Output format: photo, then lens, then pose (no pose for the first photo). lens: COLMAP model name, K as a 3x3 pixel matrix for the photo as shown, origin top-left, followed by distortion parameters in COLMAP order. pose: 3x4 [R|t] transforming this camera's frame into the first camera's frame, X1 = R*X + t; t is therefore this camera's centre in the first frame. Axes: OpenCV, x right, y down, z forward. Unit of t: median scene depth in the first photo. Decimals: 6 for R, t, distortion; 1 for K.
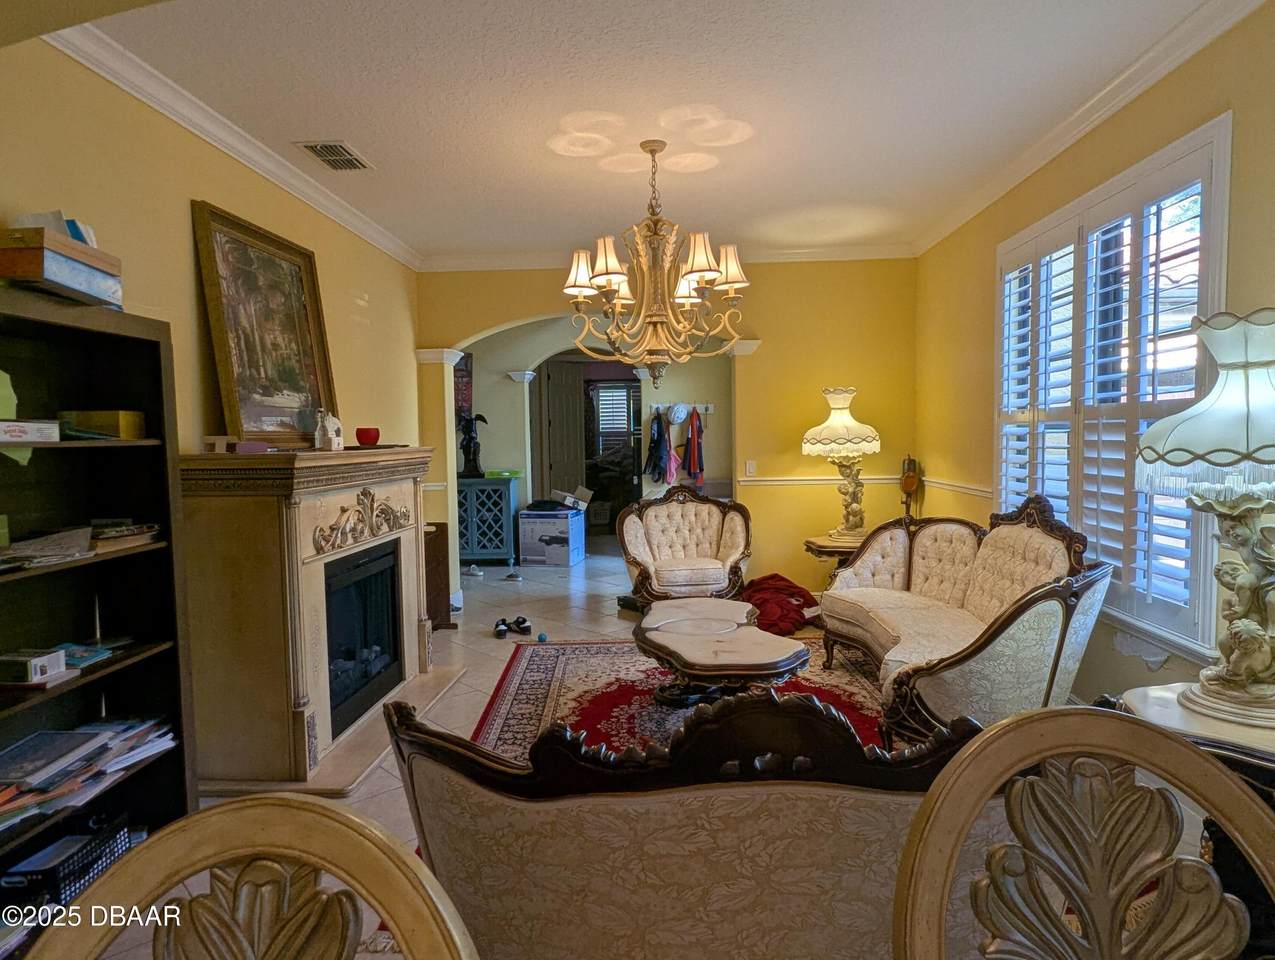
lens RADIAL K [[819.4, 0, 630.3], [0, 819.4, 479.9], [0, 0, 1]] dist [-0.002837, -0.001303]
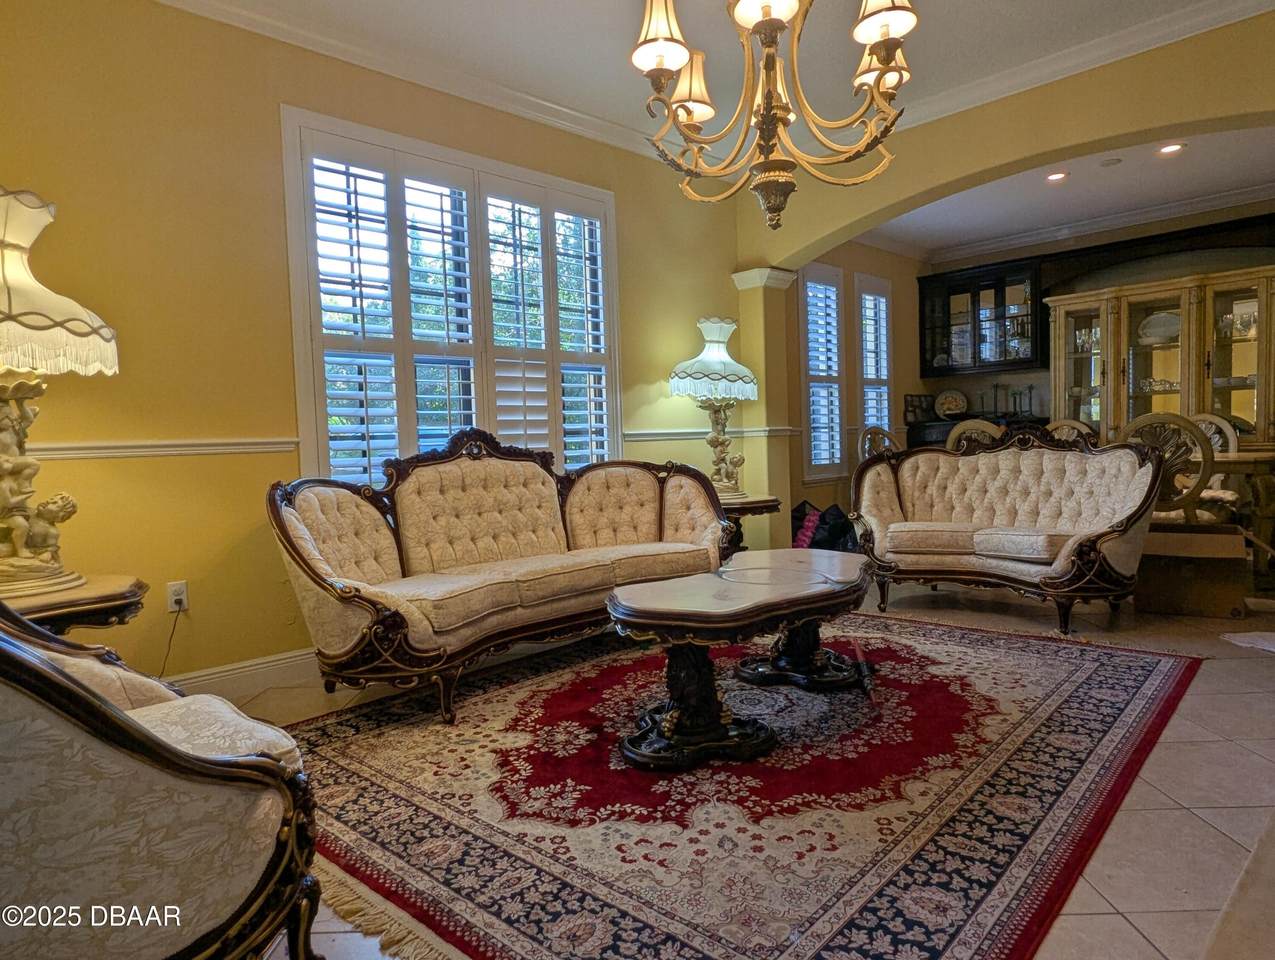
lens RADIAL K [[819.4, 0, 630.3], [0, 819.4, 479.9], [0, 0, 1]] dist [-0.002837, -0.001303]
pose [[-0.747044, 0.022159, 0.664405, -0.300563], [0.094422, 0.992848, 0.073053, 0.026777], [-0.658035, 0.117308, -0.743794, 1.555488]]
